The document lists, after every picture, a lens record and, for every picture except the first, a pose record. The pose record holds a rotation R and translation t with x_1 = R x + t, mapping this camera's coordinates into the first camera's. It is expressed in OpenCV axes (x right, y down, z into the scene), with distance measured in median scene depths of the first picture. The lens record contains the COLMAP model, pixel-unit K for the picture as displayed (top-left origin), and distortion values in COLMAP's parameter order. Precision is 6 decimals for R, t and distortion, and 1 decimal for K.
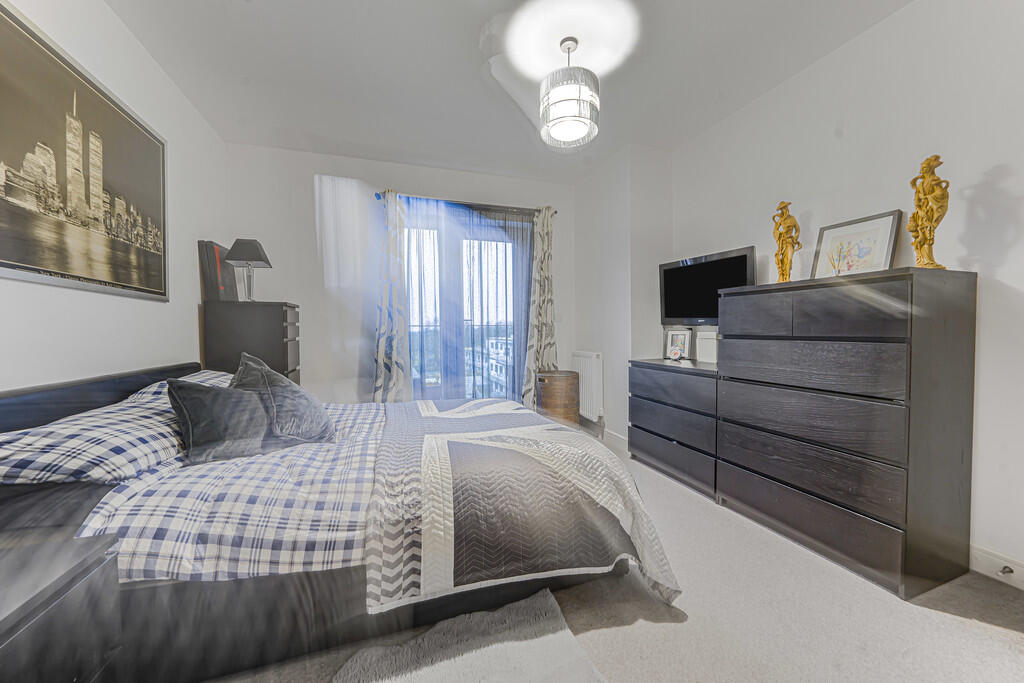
lens RADIAL K [[361.2, 0, 517.5], [0, 361.2, 348.7], [0, 0, 1]] dist [-0.024616, 0.004786]
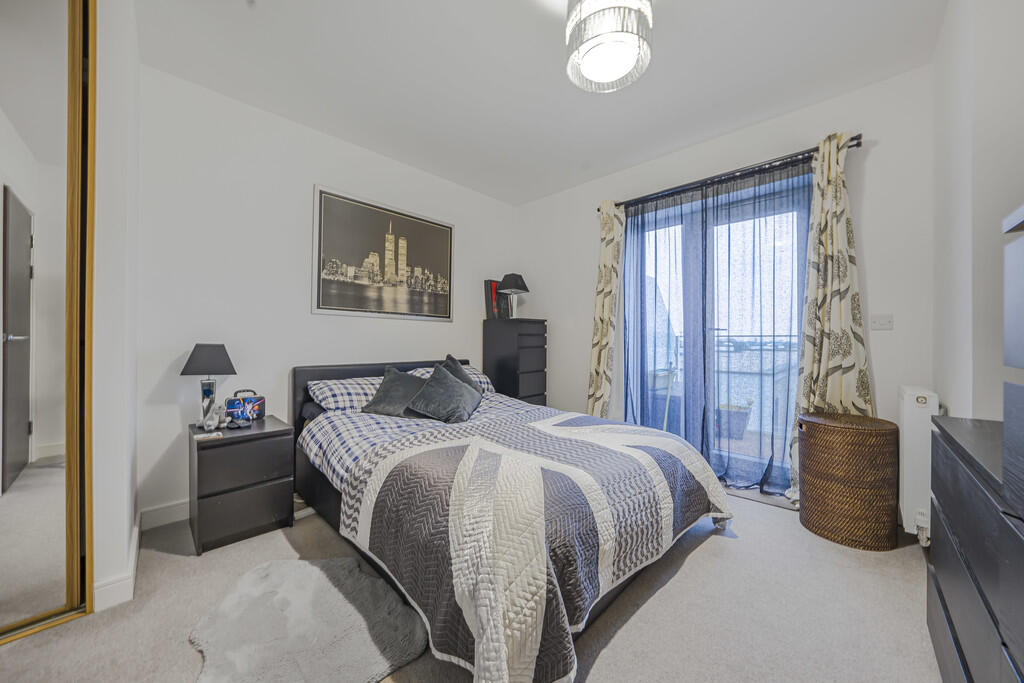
lens RADIAL K [[361.2, 0, 517.5], [0, 361.2, 348.7], [0, 0, 1]] dist [-0.024616, 0.004786]
pose [[0.455791, 0.030832, -0.889553, 0.863803], [-0.055664, 0.998431, 0.006085, -0.044635], [0.888345, 0.046742, 0.456792, 0.667590]]
